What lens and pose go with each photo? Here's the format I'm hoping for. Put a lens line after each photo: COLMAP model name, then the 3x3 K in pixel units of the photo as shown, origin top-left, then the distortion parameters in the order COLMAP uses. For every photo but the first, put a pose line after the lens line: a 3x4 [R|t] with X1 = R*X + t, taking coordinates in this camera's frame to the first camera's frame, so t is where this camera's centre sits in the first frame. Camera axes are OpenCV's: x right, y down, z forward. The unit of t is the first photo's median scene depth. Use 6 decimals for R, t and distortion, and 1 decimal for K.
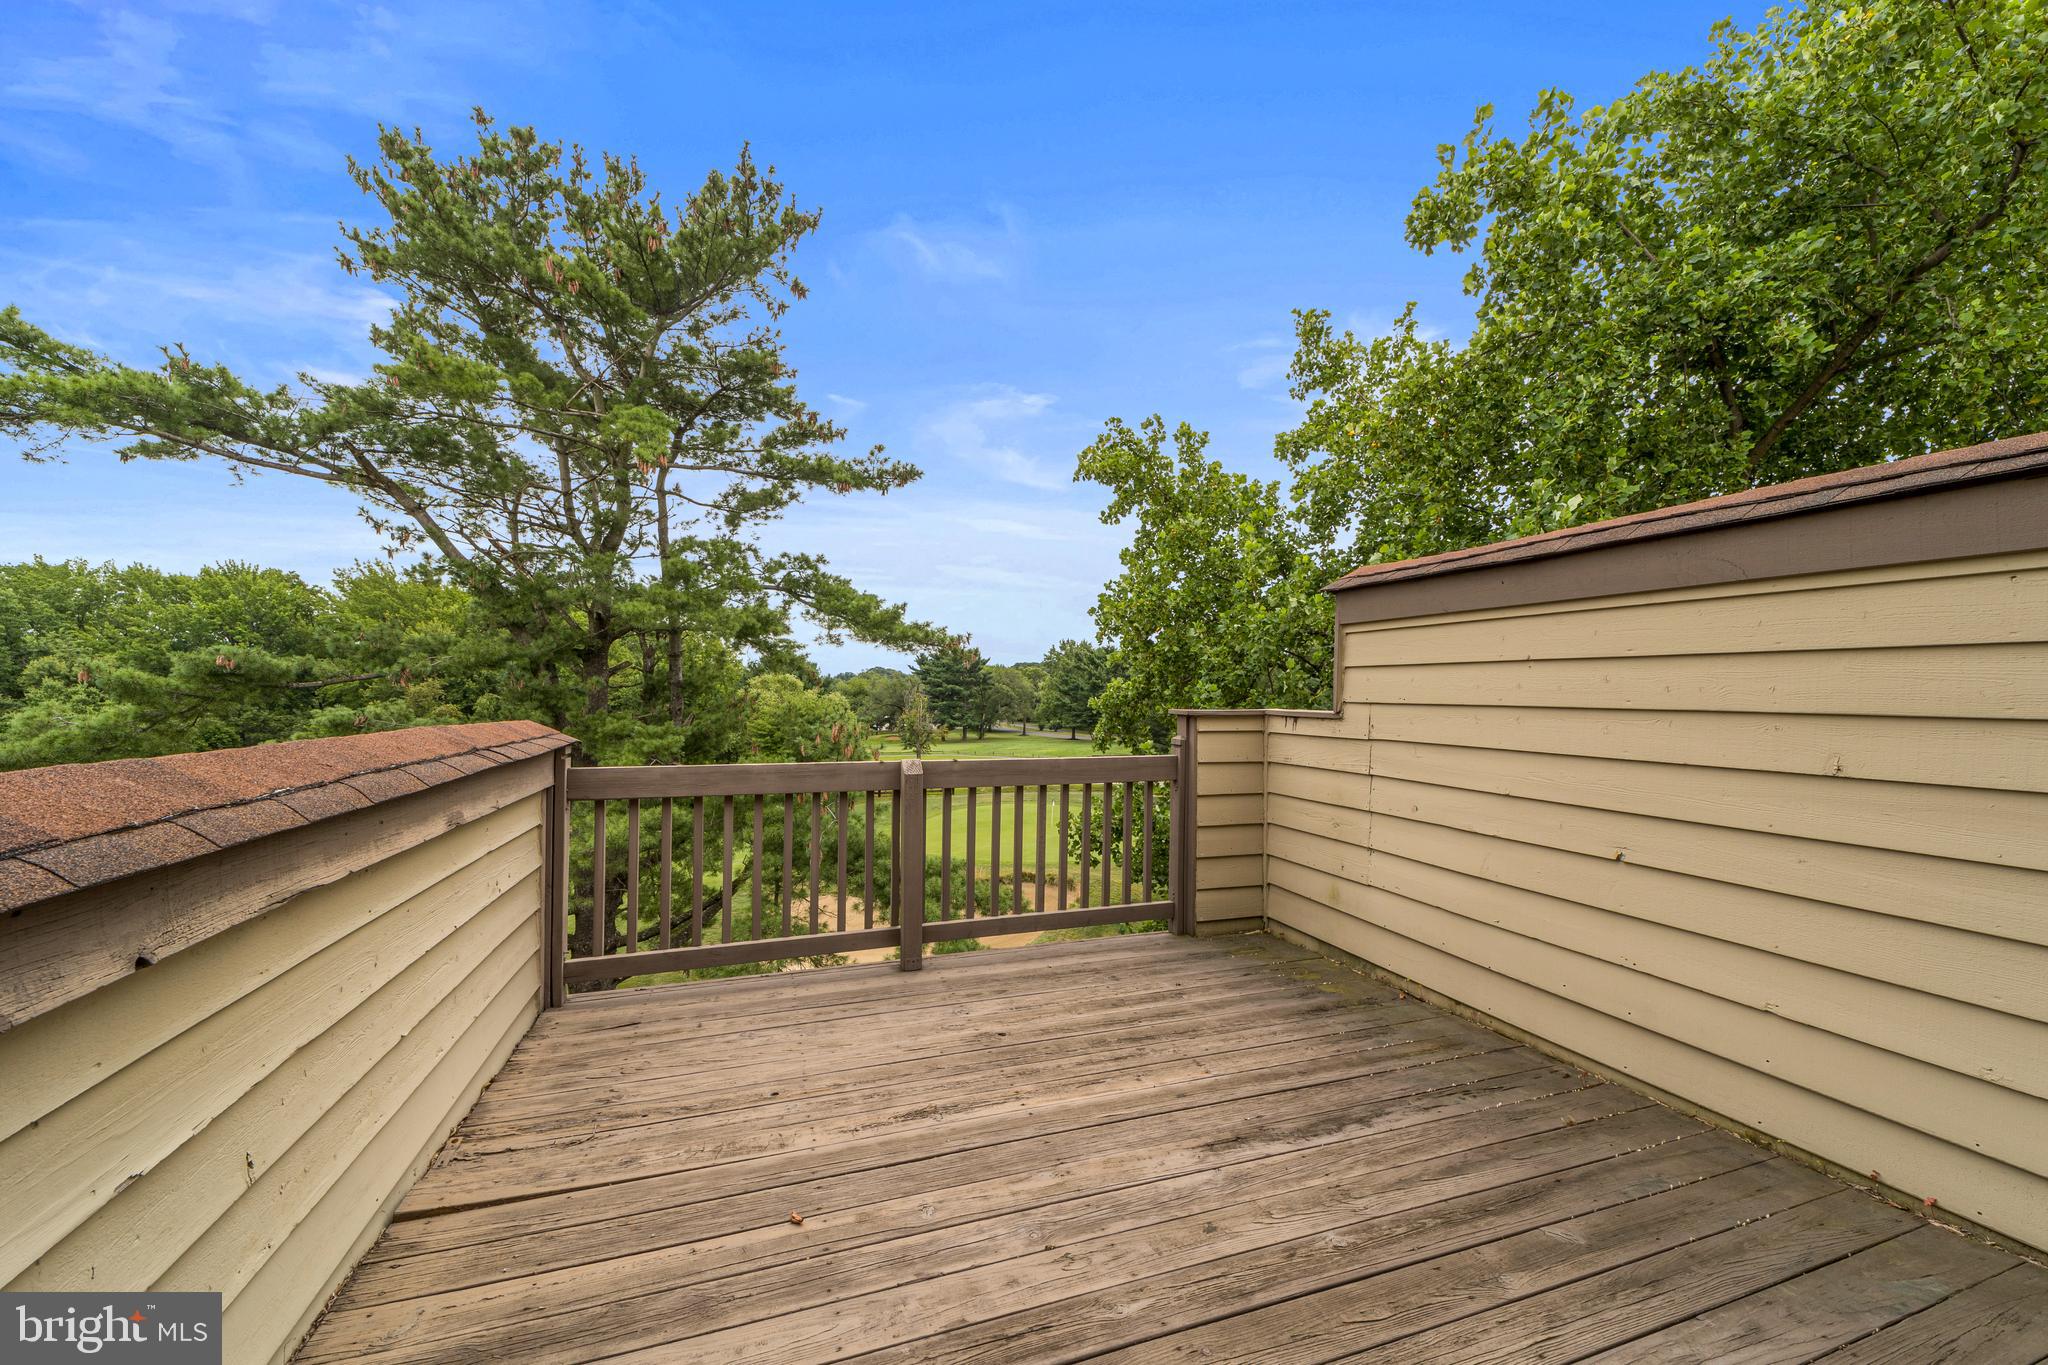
lens RADIAL K [[776.2, 0, 1032.9], [0, 776.2, 683.4], [0, 0, 1]] dist [-0.007258, 0.002001]
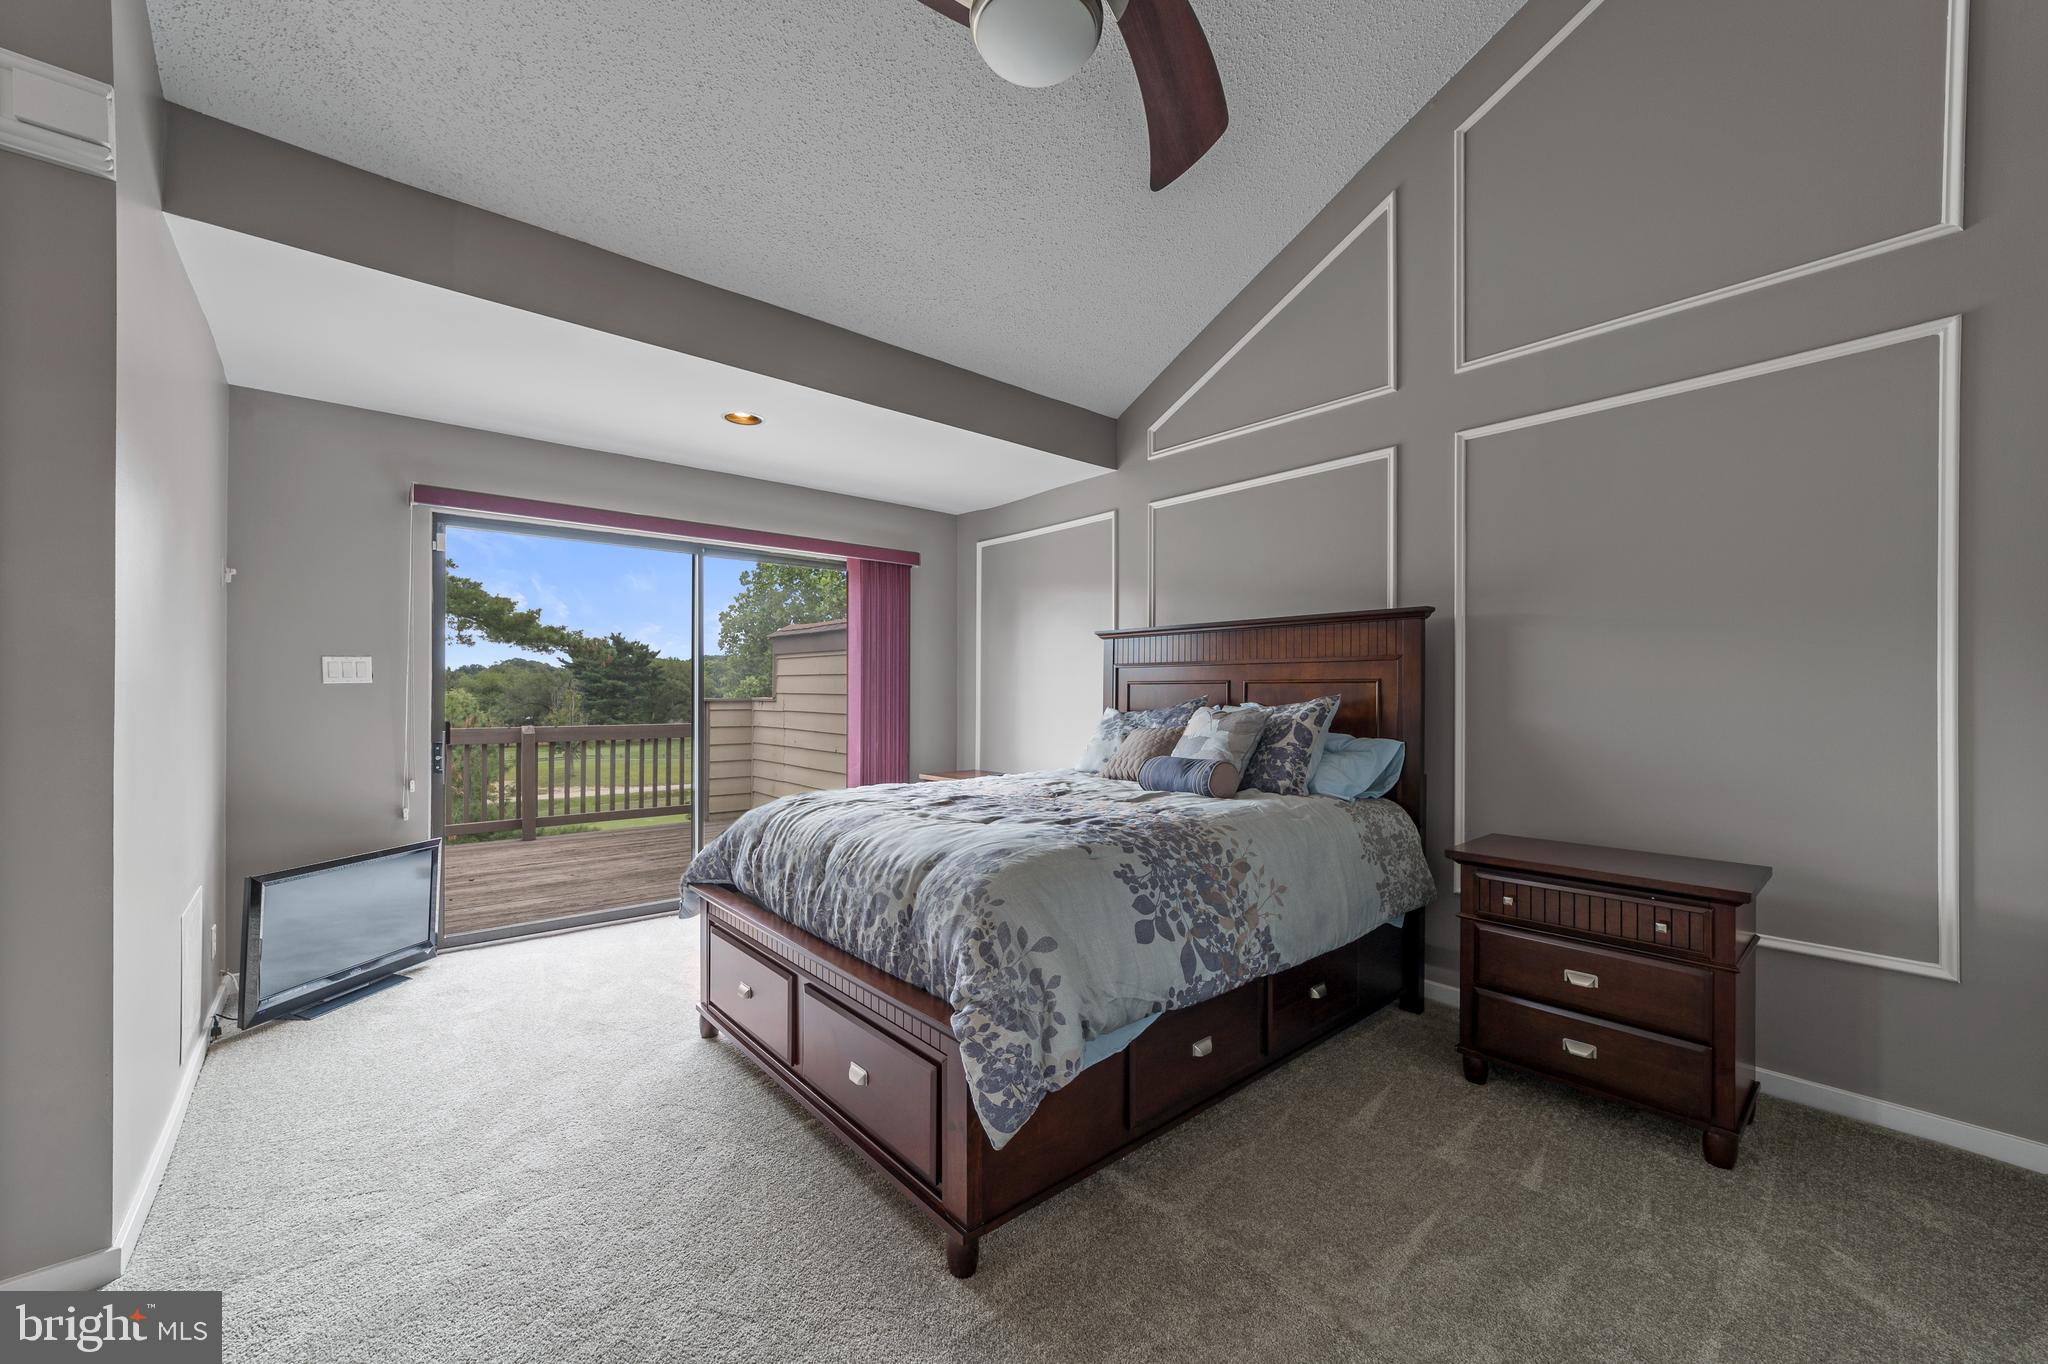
lens RADIAL K [[776.2, 0, 1009.0], [0, 776.2, 688.6], [0, 0, 1]] dist [-0.007258, 0.002001]
pose [[0.932416, -0.003522, 0.361370, 0.059622], [-0.001034, 0.999922, 0.012412, -0.003283], [-0.361386, -0.011947, 0.932340, -0.273343]]
